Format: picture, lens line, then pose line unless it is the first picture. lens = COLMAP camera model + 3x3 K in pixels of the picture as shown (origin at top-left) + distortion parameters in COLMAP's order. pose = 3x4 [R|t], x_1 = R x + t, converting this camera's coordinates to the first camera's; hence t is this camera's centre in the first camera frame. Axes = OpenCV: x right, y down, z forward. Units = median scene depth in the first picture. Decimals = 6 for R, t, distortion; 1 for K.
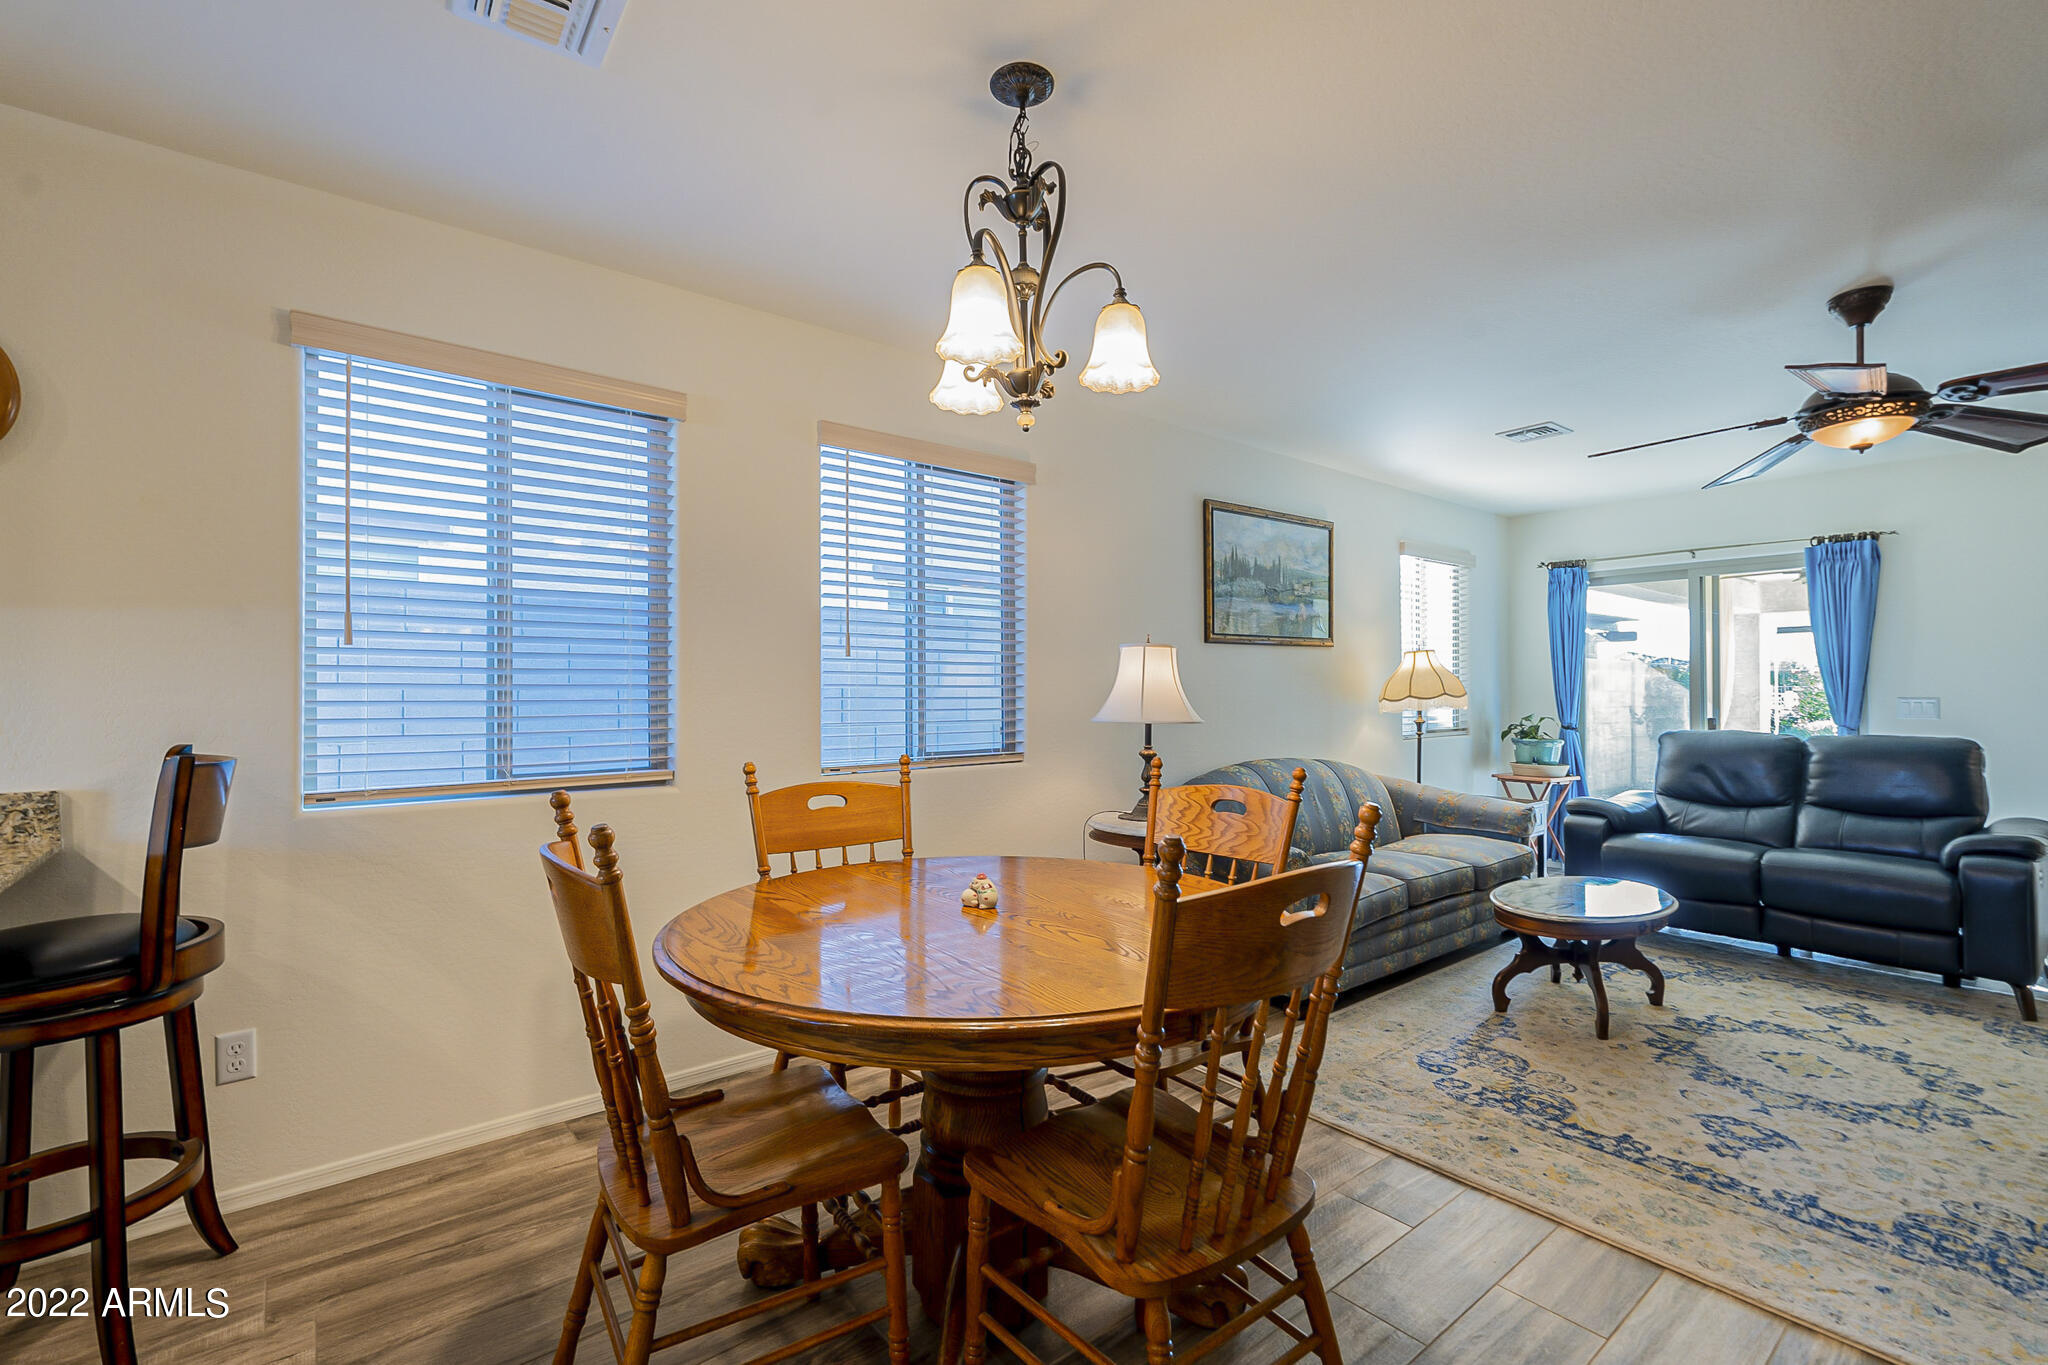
lens RADIAL K [[904.2, 0, 1021.2], [0, 904.2, 682.0], [0, 0, 1]] dist [-0.000777, 0.000553]
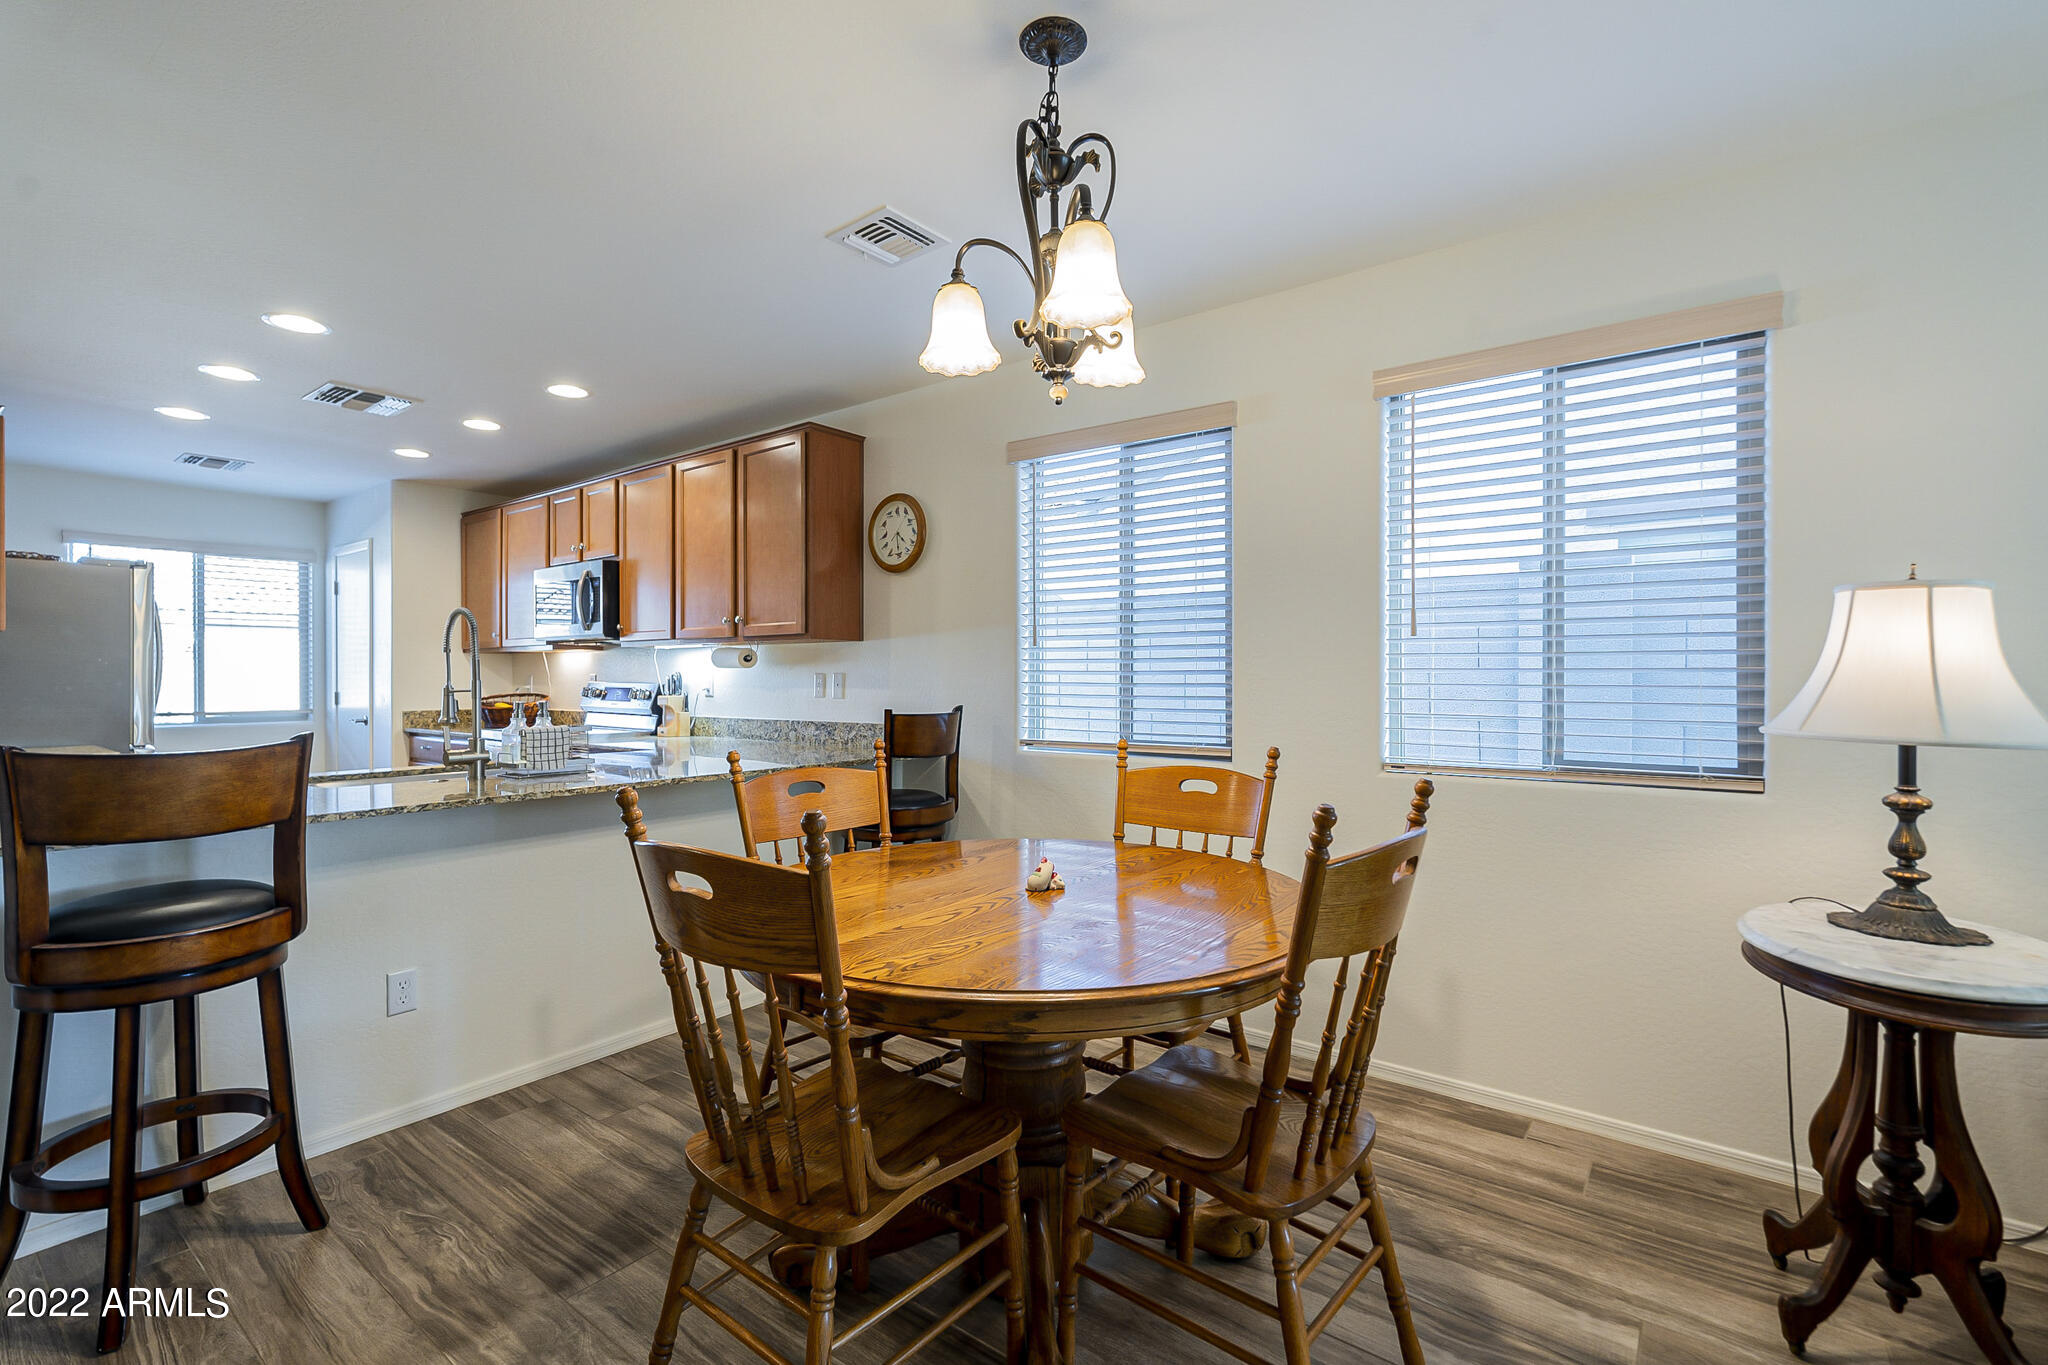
lens RADIAL K [[904.2, 0, 1016.5], [0, 904.2, 672.0], [0, 0, 1]] dist [-0.000777, 0.000553]
pose [[0.230421, -0.003549, -0.973085, 0.500582], [0.009940, 0.999950, -0.001294, 0.003213], [0.973040, -0.009374, 0.230445, 0.398351]]
